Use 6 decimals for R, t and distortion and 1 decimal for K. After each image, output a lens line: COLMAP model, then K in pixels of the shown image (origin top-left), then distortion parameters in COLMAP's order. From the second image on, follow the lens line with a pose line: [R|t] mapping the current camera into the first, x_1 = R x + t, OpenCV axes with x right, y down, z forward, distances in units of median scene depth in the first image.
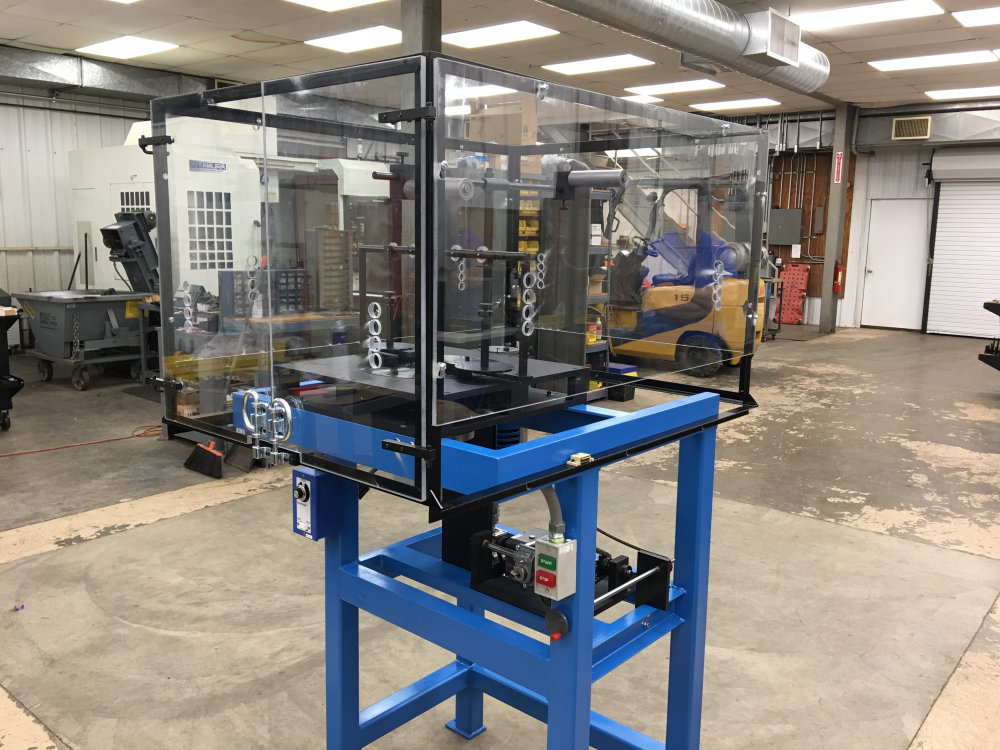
lens RADIAL K [[844.5, 0, 495.9], [0, 844.5, 361.6], [0, 0, 1]] dist [0.080238, -0.145548]
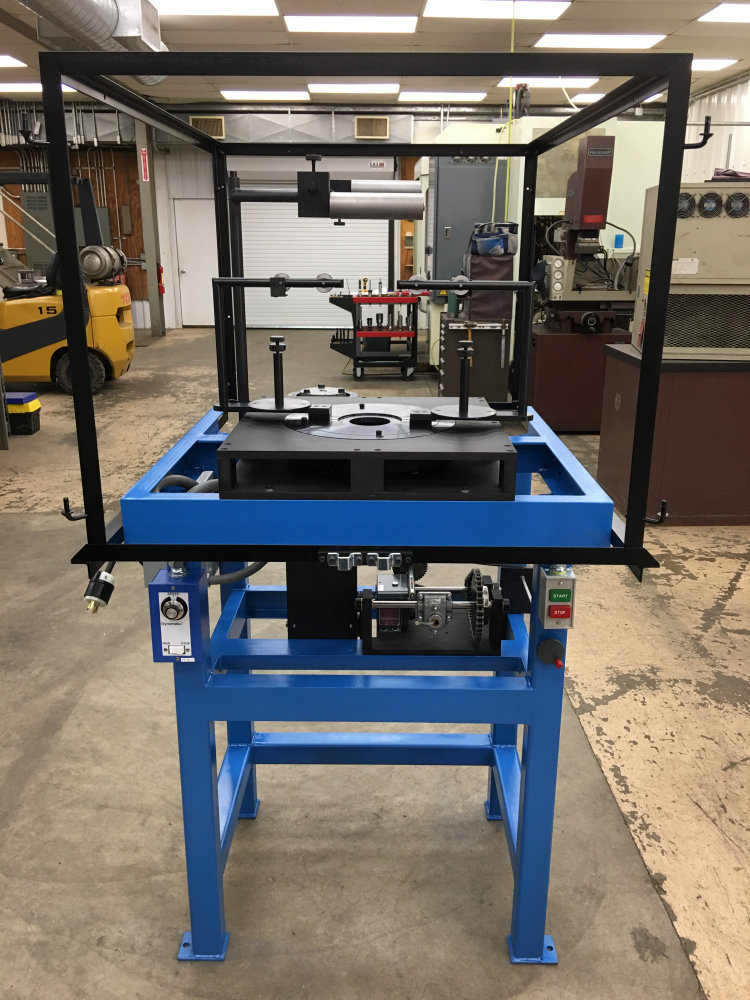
lens RADIAL K [[844.5, 0, 378.8], [0, 844.5, 495.4], [0, 0, 1]] dist [0.080238, -0.145548]
pose [[0.755780, -0.206282, 0.621485, -0.295158], [0.110733, 0.975678, 0.189185, -0.039050], [-0.645395, -0.074163, 0.760240, 0.162944]]
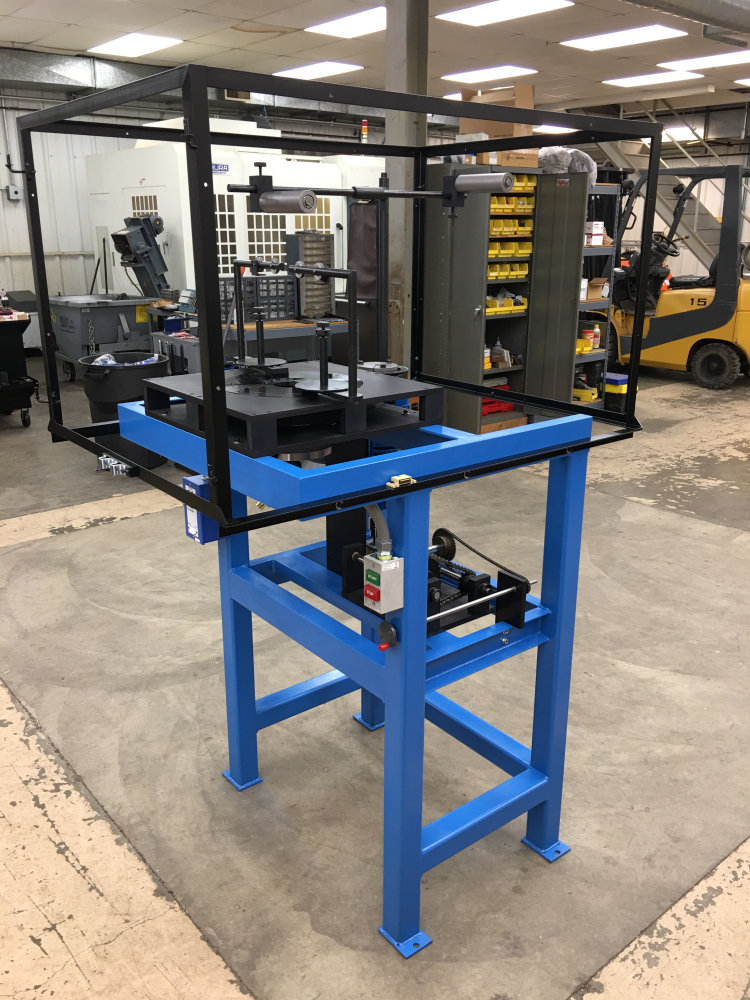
lens RADIAL K [[844.5, 0, 378.8], [0, 844.5, 495.4], [0, 0, 1]] dist [0.080238, -0.145548]
pose [[0.984214, 0.040108, -0.172380, 0.101956], [-0.013626, 0.988265, 0.152143, -0.008604], [0.176459, -0.147392, 0.973210, 0.004066]]
